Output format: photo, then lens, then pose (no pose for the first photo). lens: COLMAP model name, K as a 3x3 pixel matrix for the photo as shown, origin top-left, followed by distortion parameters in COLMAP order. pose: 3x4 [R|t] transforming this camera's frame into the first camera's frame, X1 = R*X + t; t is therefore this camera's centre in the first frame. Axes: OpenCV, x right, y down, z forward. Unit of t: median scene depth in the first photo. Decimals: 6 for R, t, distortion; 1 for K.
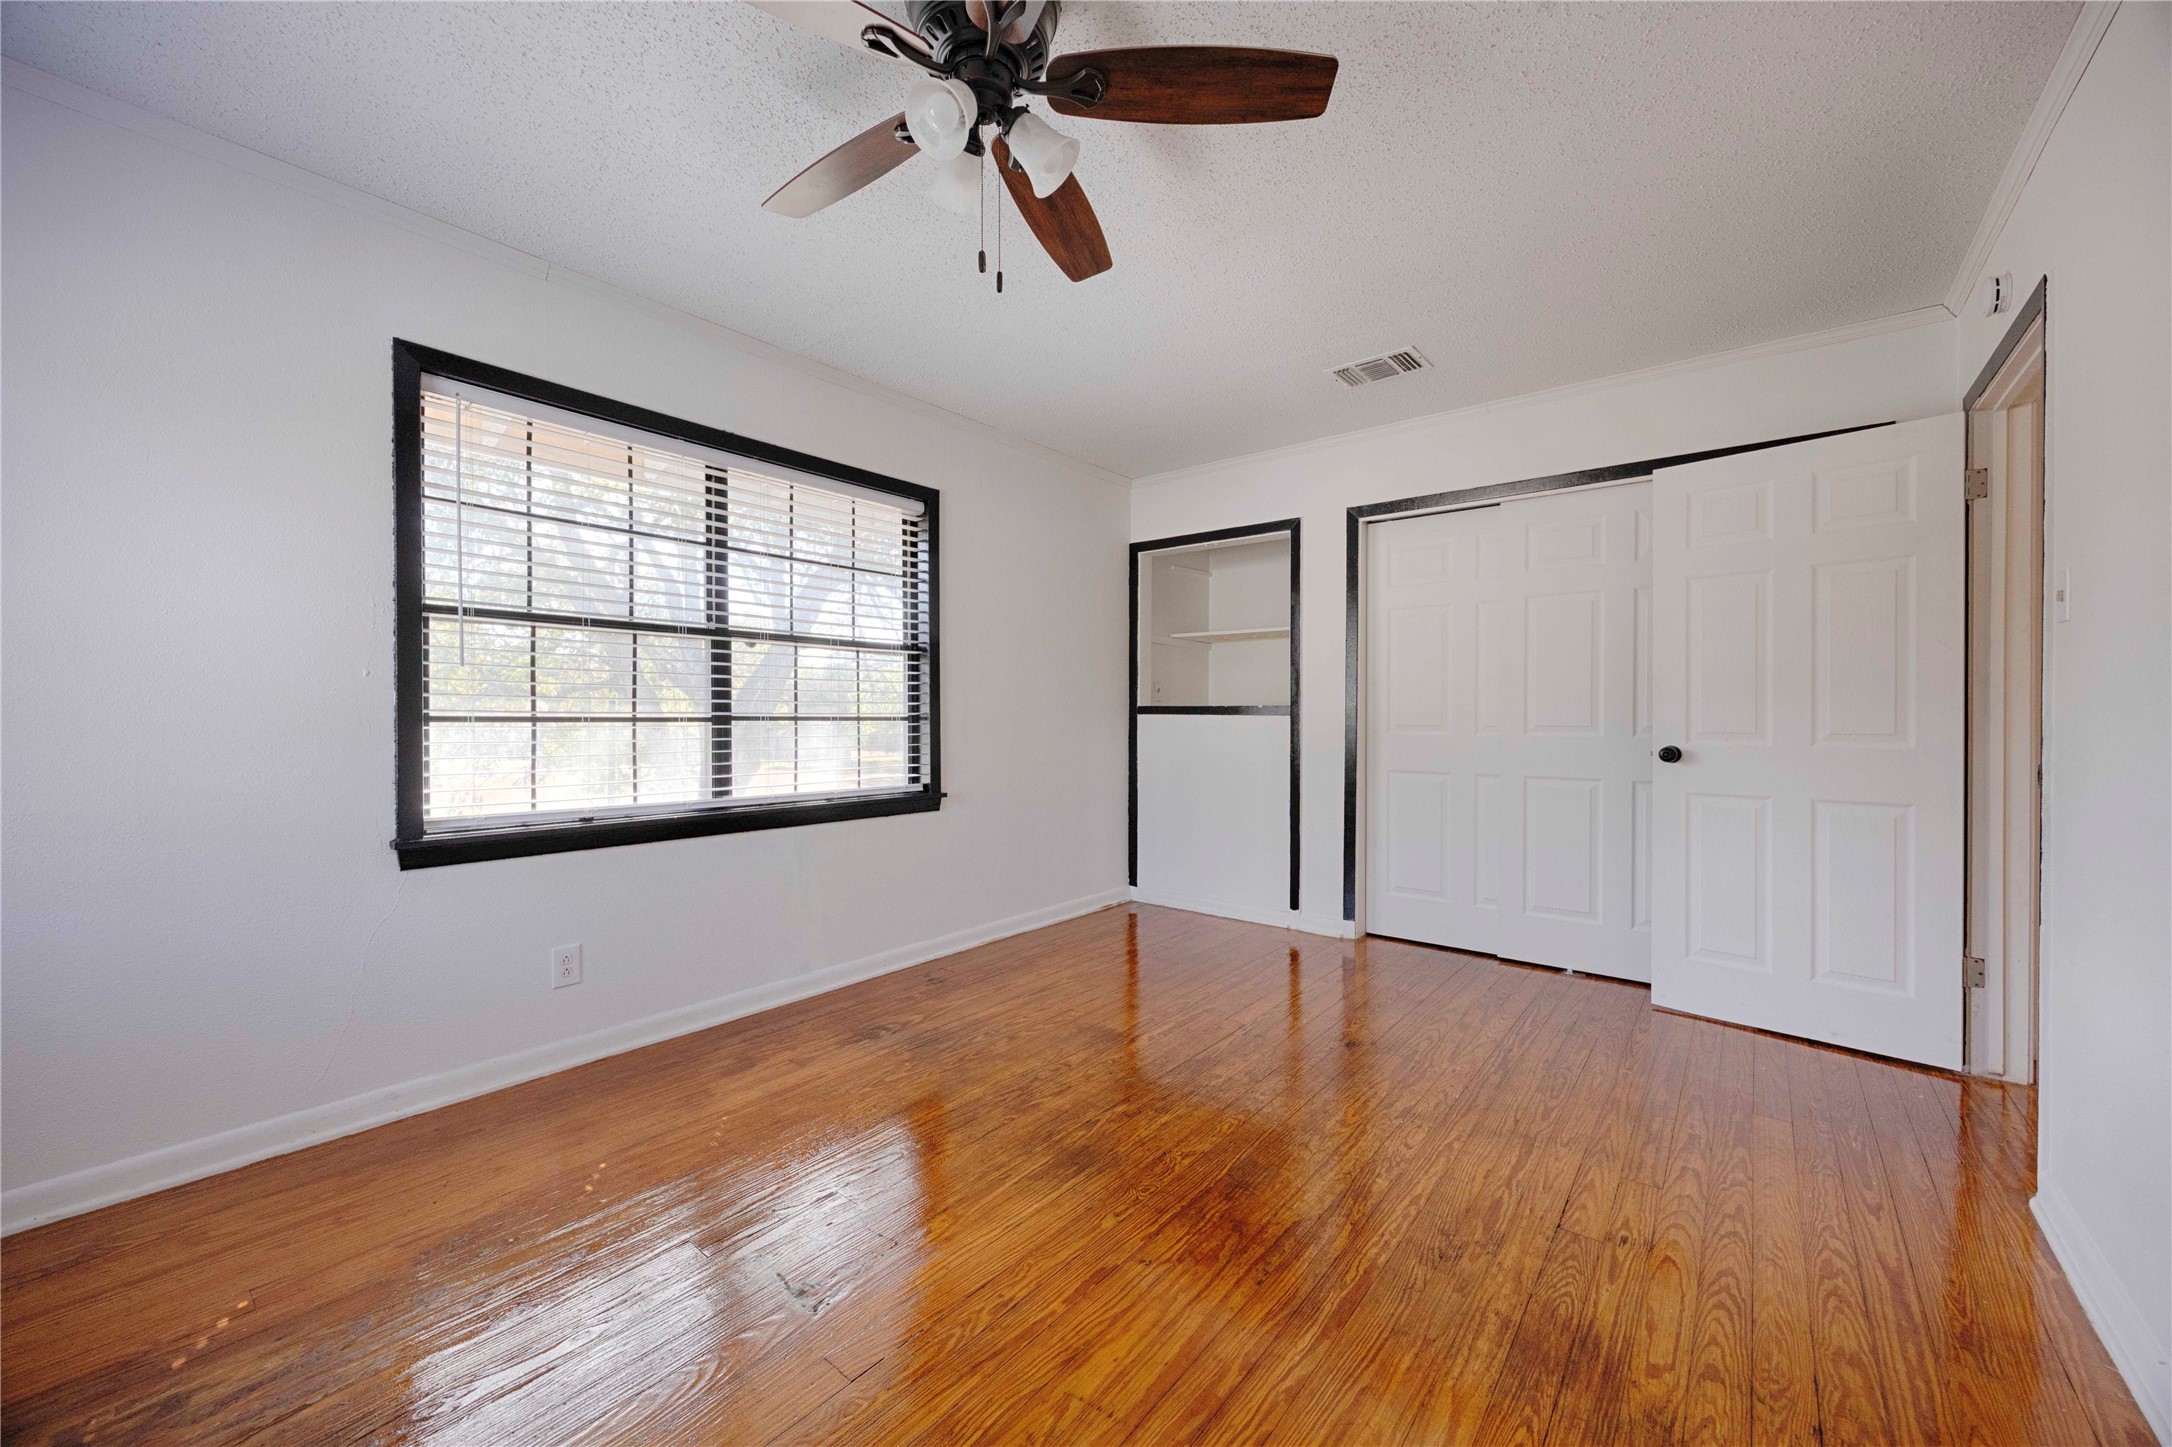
lens RADIAL K [[824.7, 0, 1098.2], [0, 824.7, 717.5], [0, 0, 1]] dist [-0.002997, 0.000002]
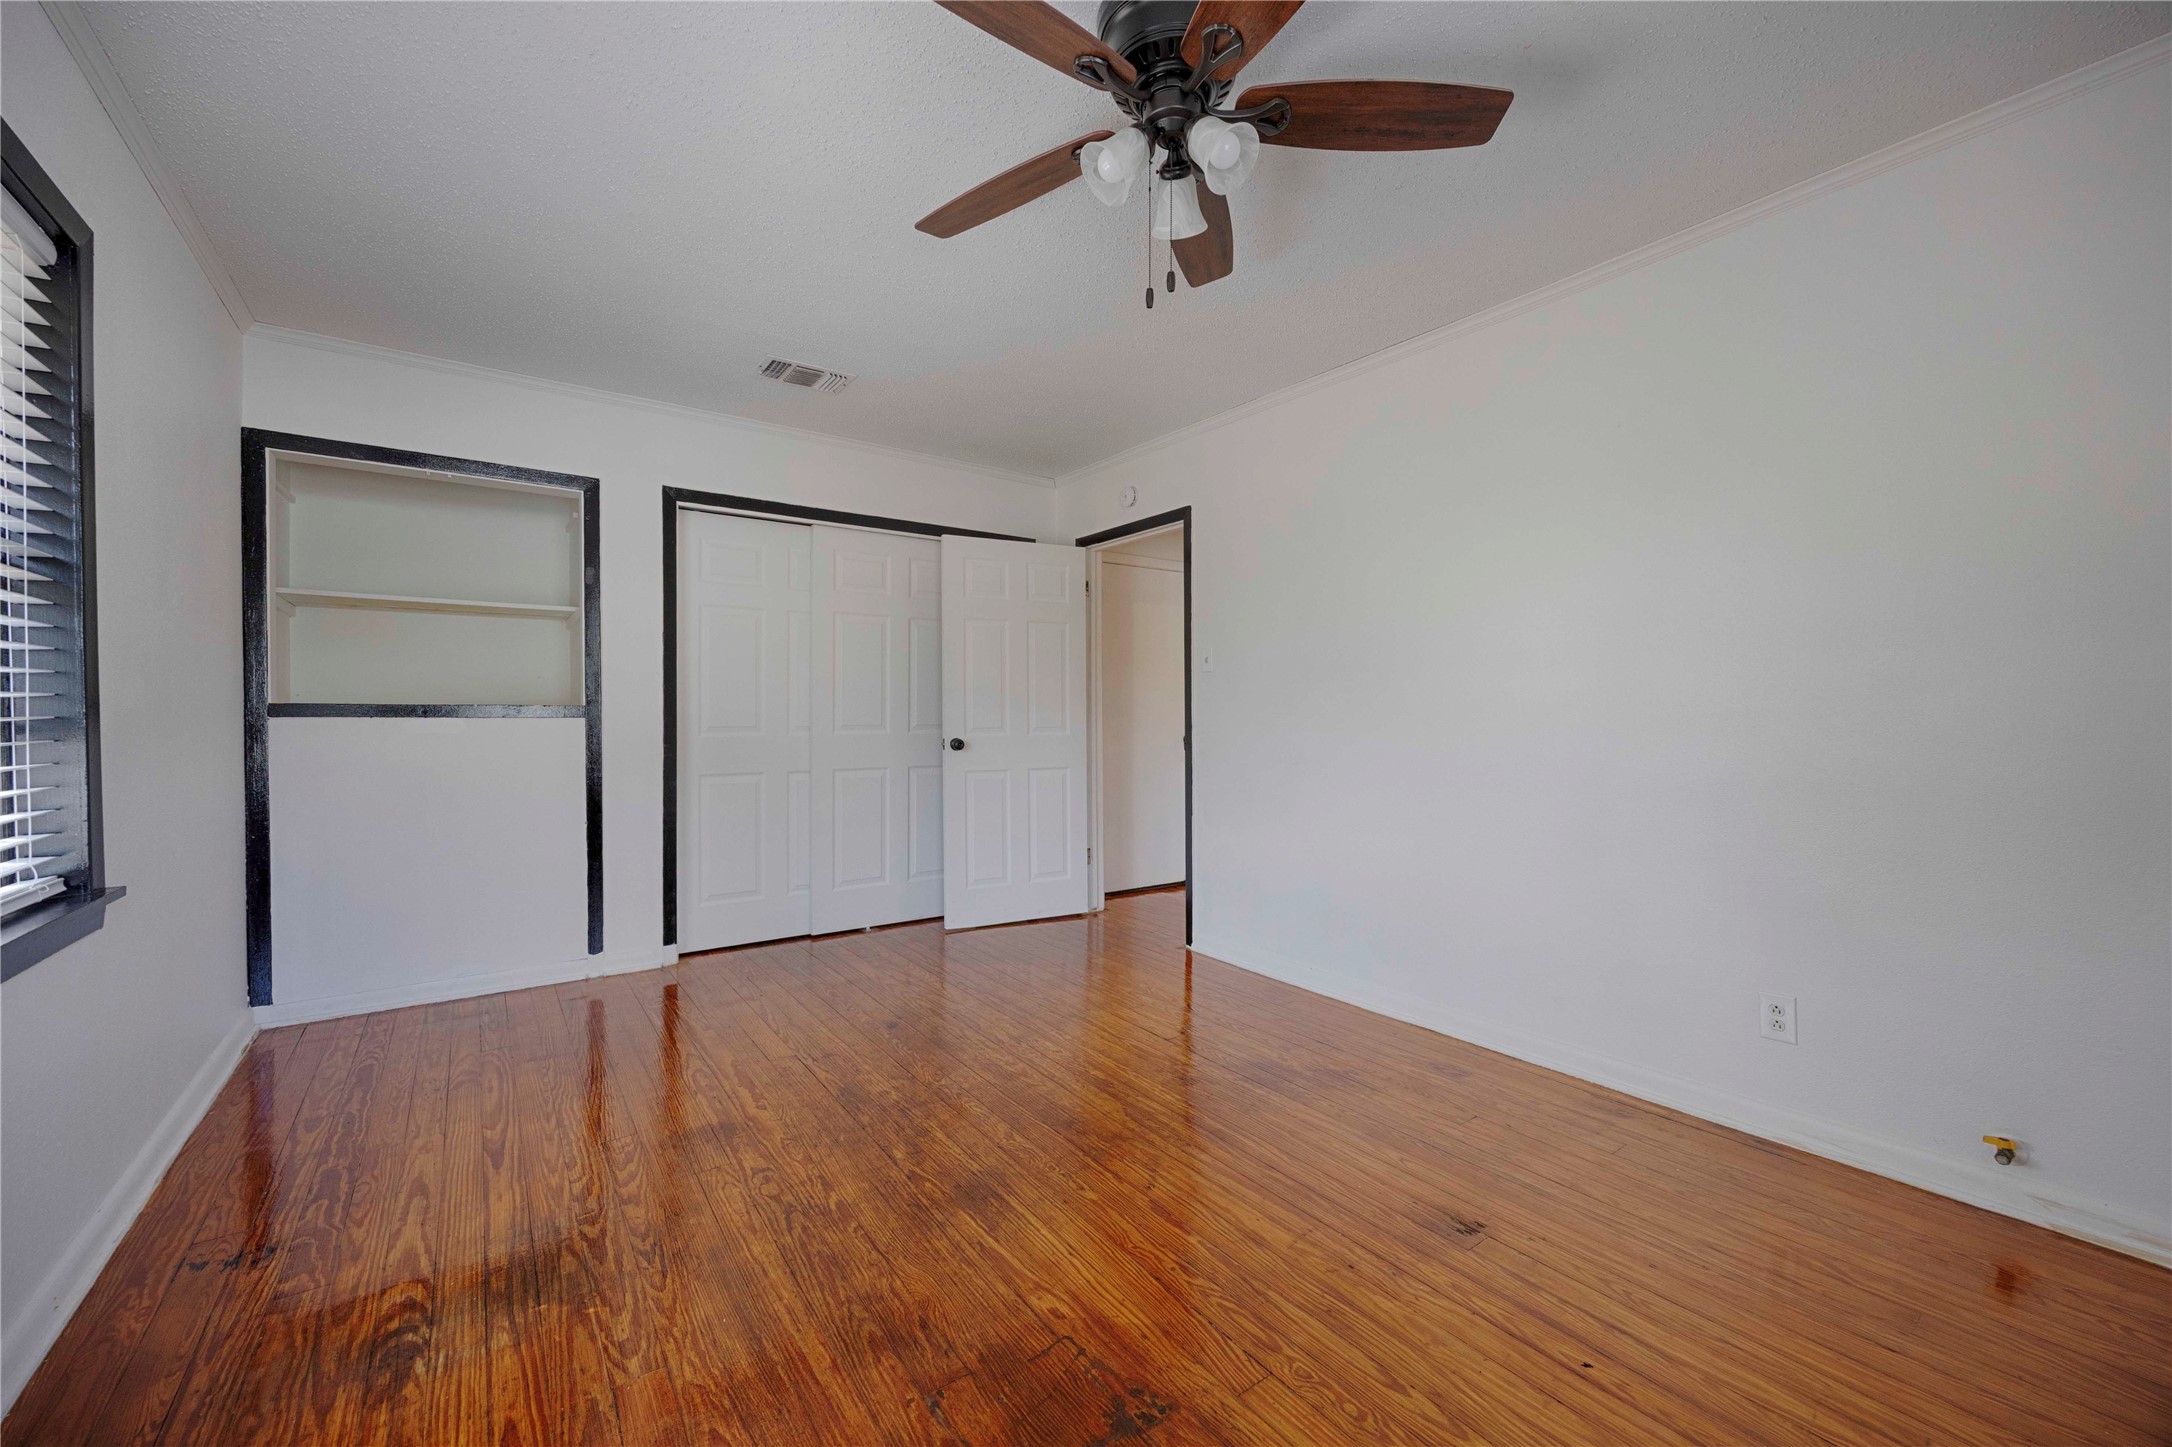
lens RADIAL K [[834.9, 0, 1090.3], [0, 834.9, 720.4], [0, 0, 1]] dist [-0.002961, -0.000177]
pose [[0.265671, -0.009035, 0.964021, -0.608650], [0.004822, 0.999956, 0.008043, -0.005835], [-0.964052, 0.002512, 0.265703, 0.423723]]
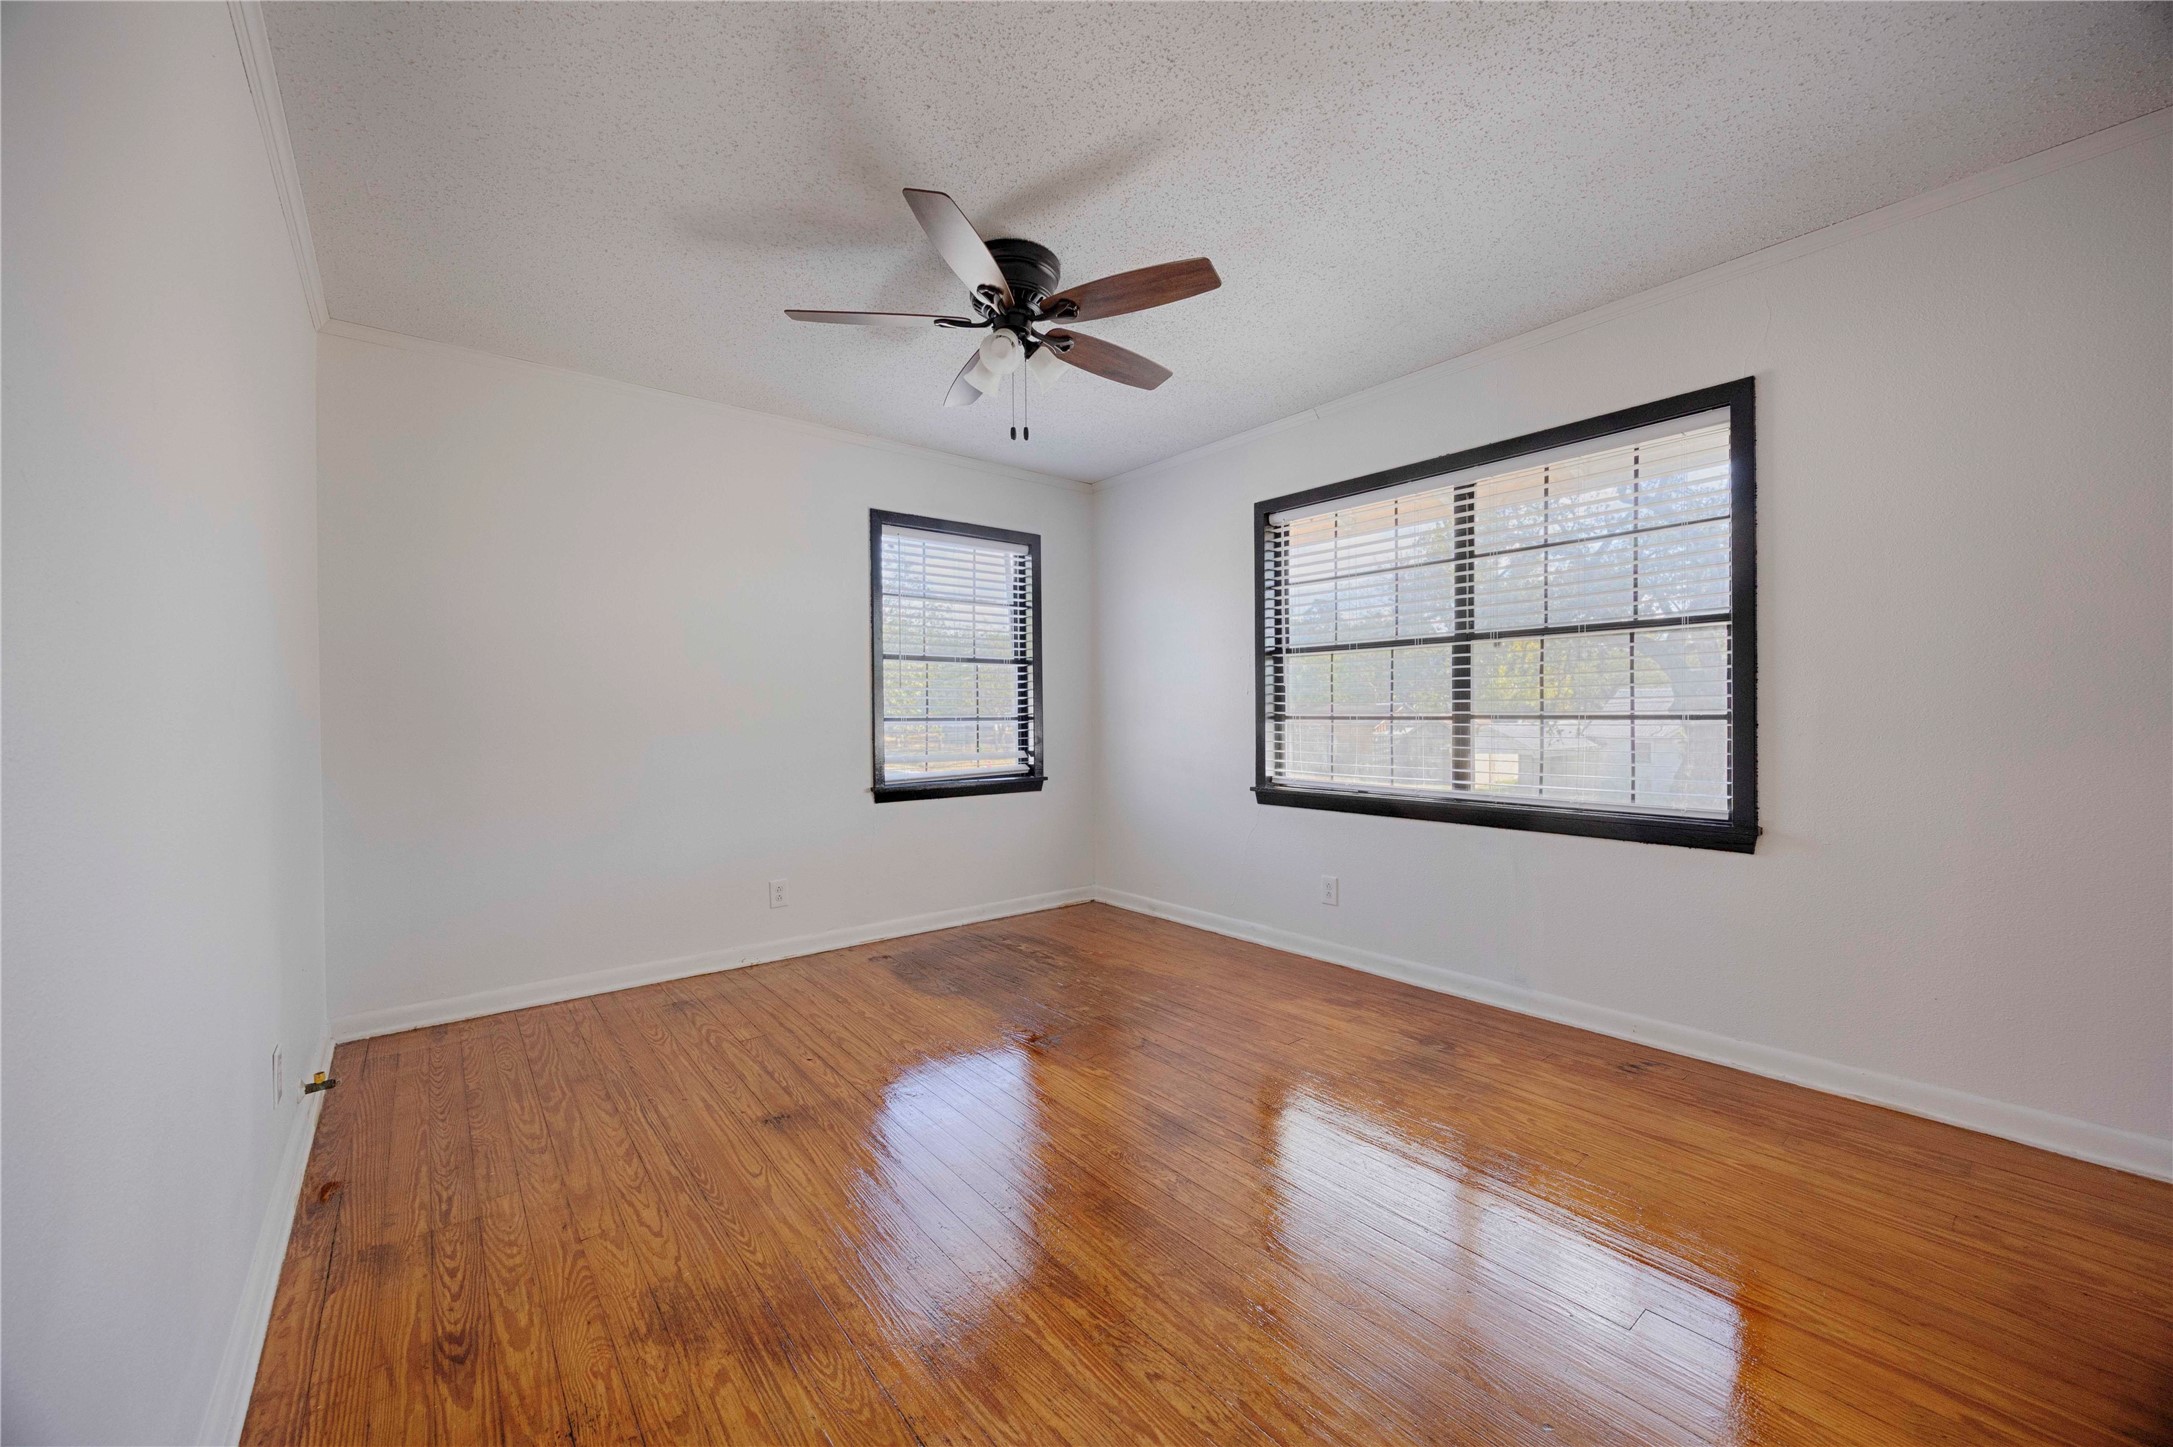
lens RADIAL K [[835.3, 0, 1090.8], [0, 835.3, 720.4], [0, 0, 1]] dist [-0.002961, -0.000177]
pose [[-0.218606, 0.007111, -0.975787, 0.724467], [0.005166, 0.999968, 0.006129, -0.003819], [0.975799, -0.003701, -0.218636, 0.771357]]
